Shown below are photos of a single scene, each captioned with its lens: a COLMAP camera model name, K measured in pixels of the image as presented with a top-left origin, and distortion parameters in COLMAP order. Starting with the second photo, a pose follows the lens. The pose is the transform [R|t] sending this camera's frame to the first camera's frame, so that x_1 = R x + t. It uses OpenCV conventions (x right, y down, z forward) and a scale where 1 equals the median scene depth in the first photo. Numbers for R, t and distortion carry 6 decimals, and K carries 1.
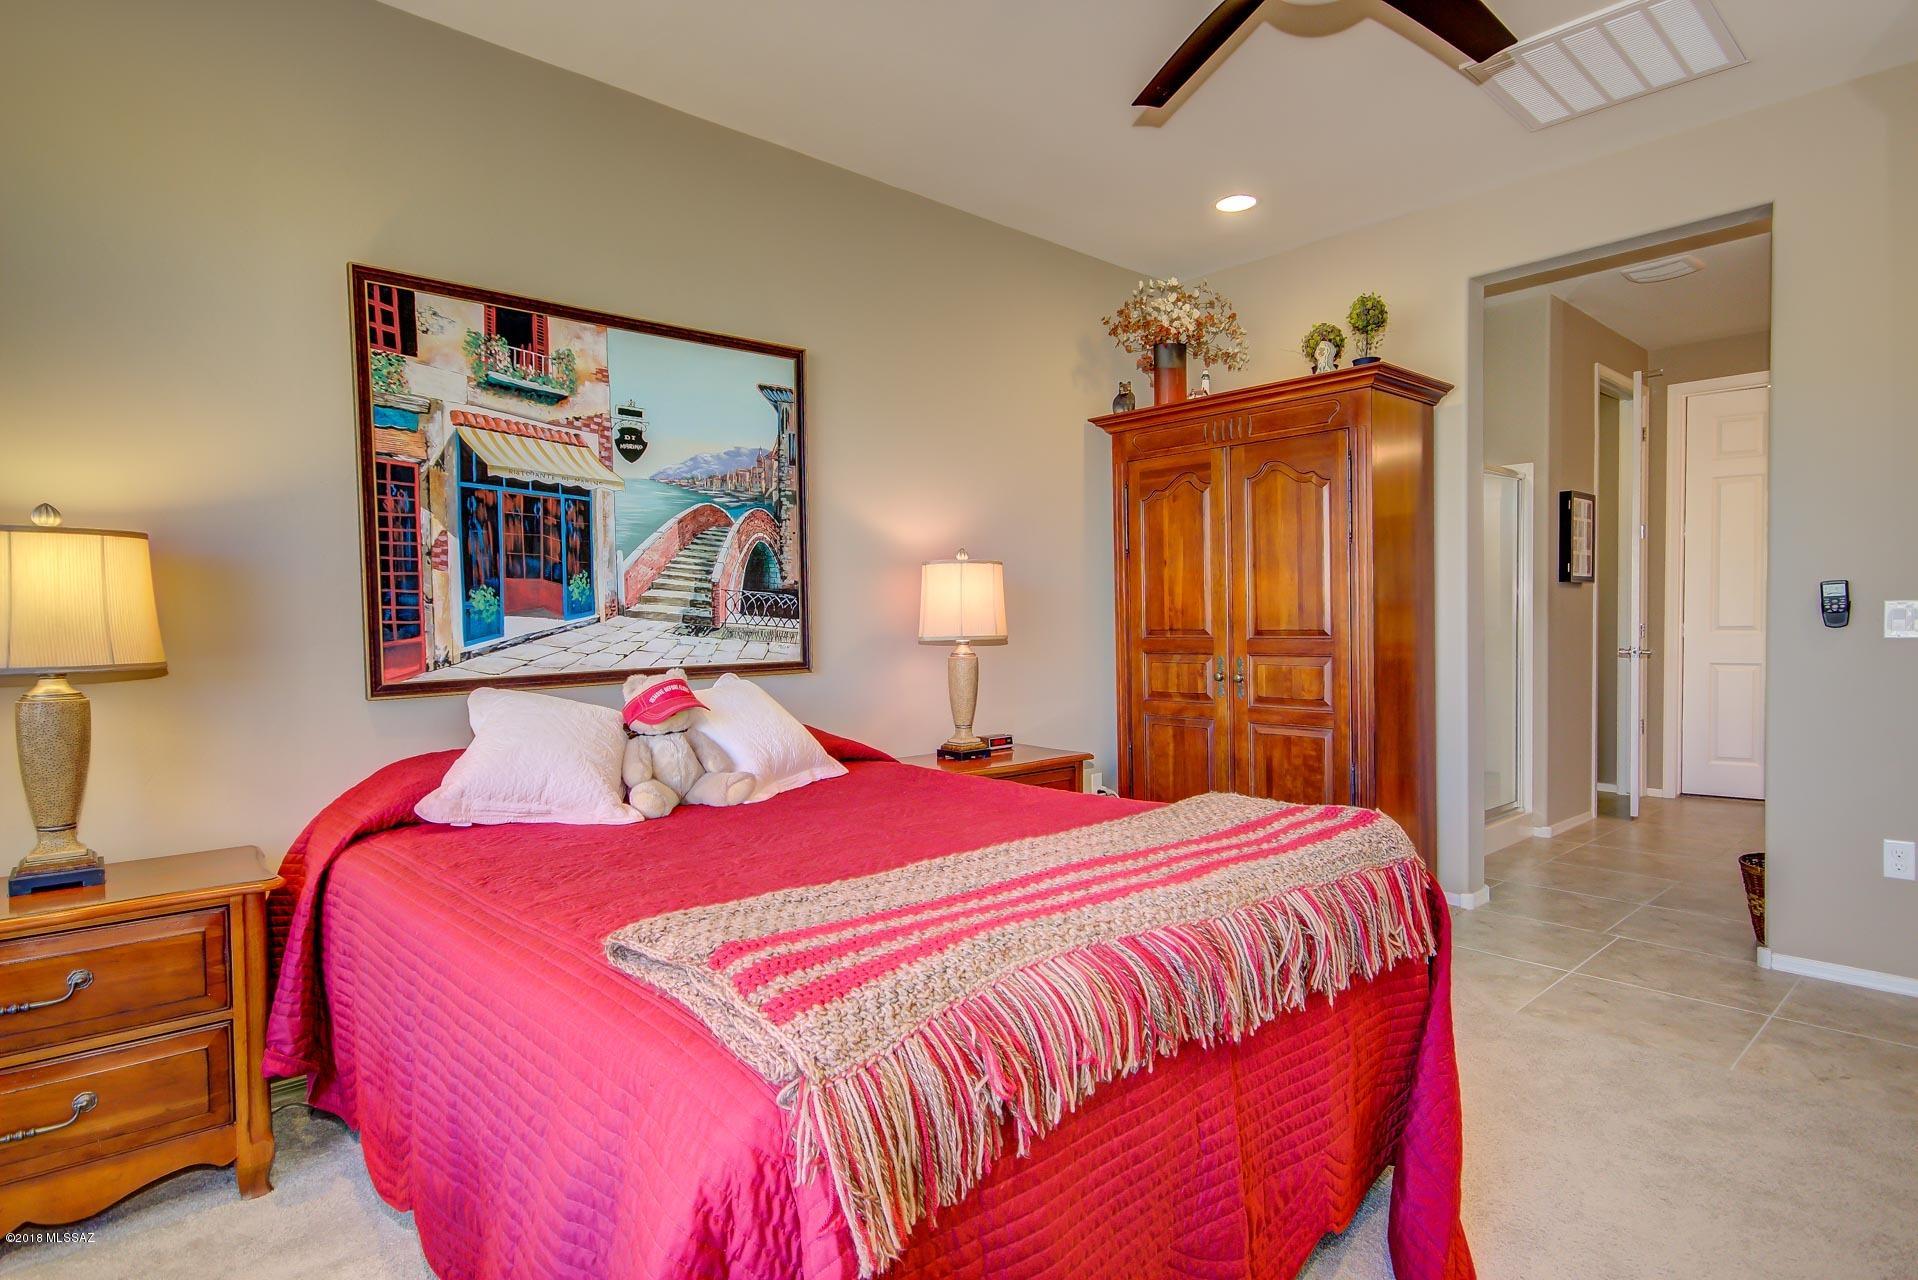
lens RADIAL K [[1040.6, 0, 970.5], [0, 1040.6, 639.3], [0, 0, 1]] dist [-0.004096, 0.001419]
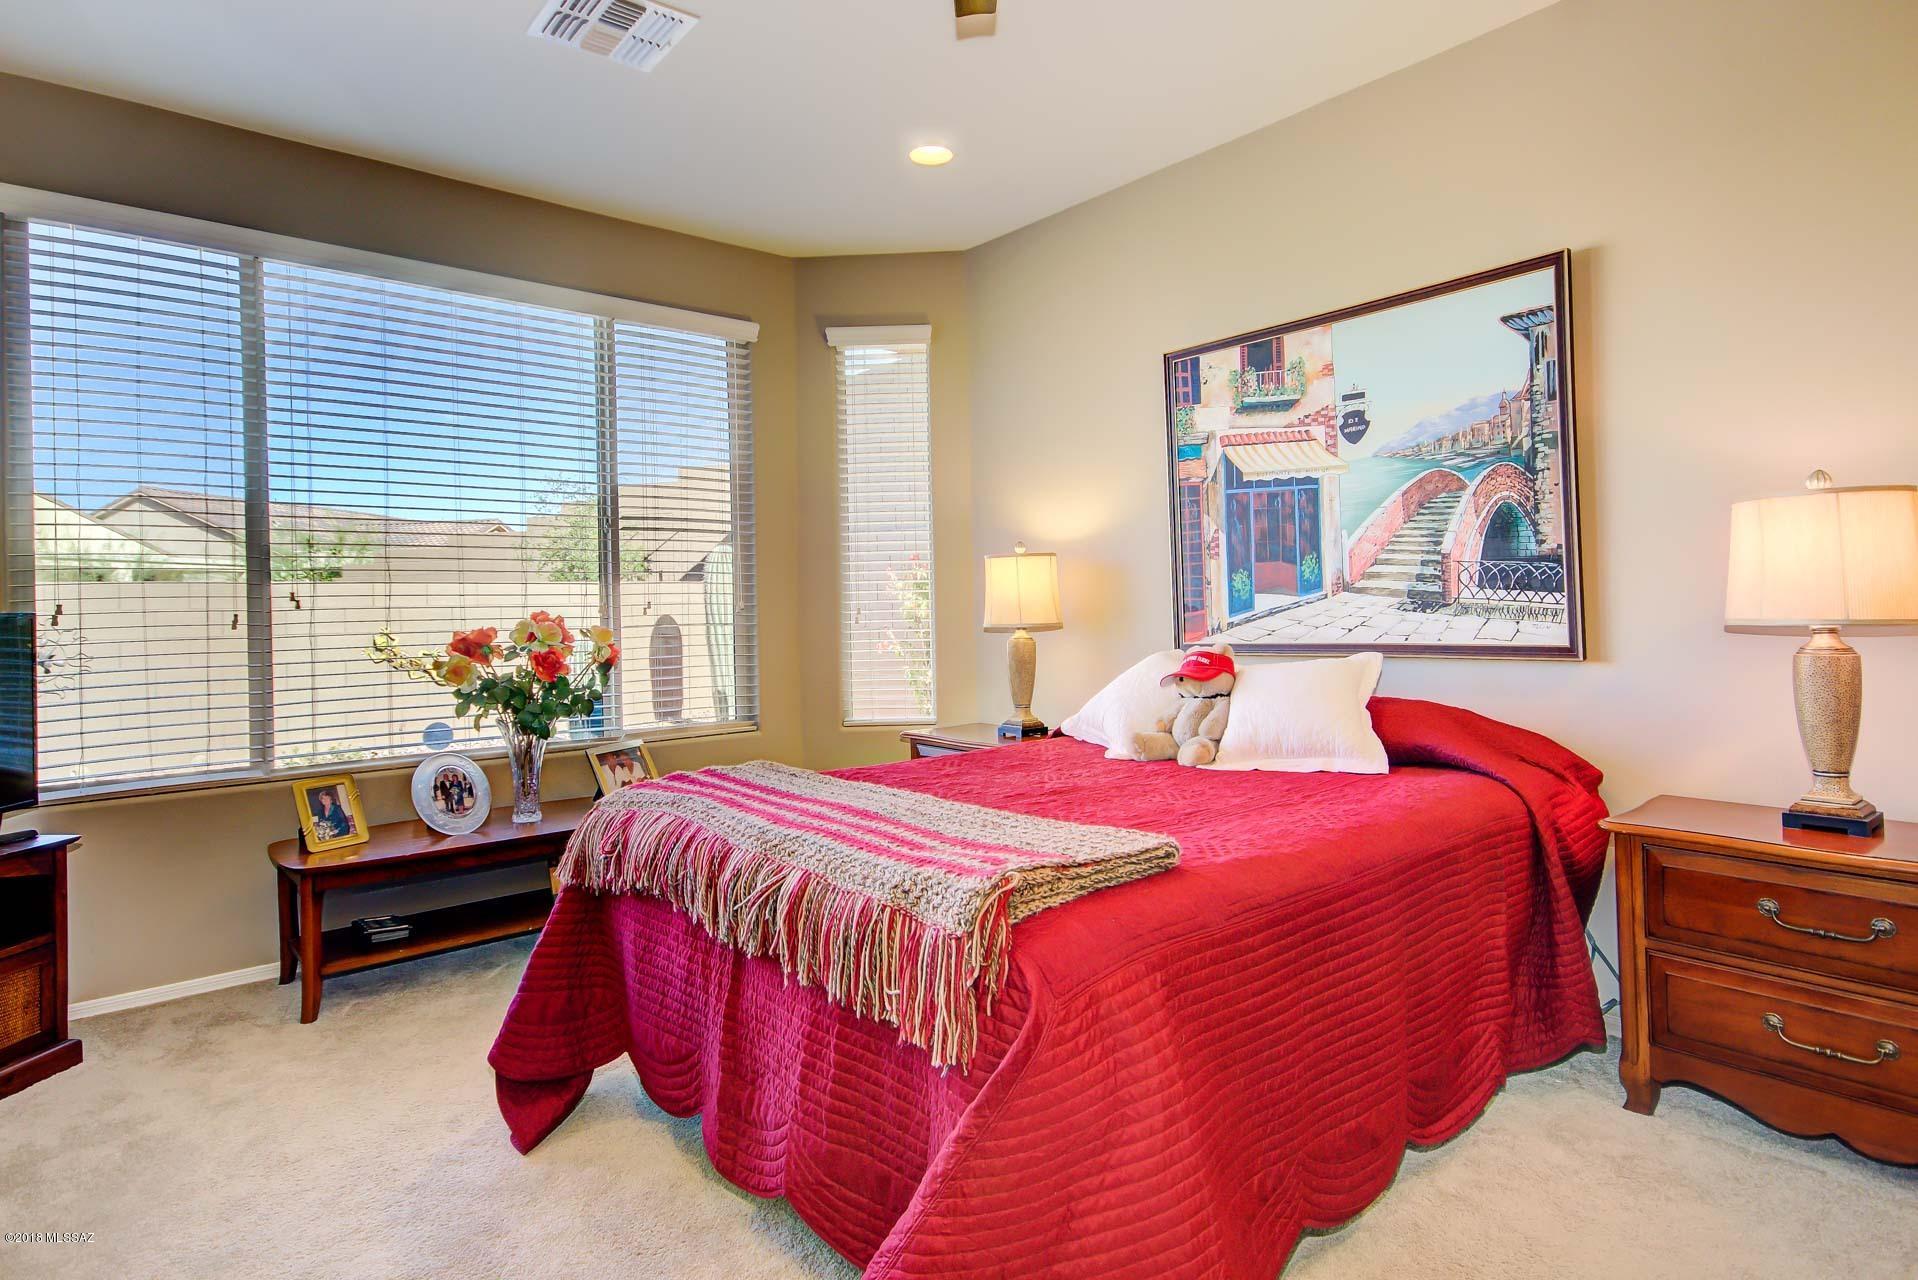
lens RADIAL K [[1040.6, 0, 1016.6], [0, 1040.6, 588.8], [0, 0, 1]] dist [-0.004096, 0.001419]
pose [[-0.025597, -0.000714, -0.999672, 0.719670], [0.000884, 0.999999, -0.000737, -0.025057], [0.999672, -0.000902, -0.025597, 0.688091]]
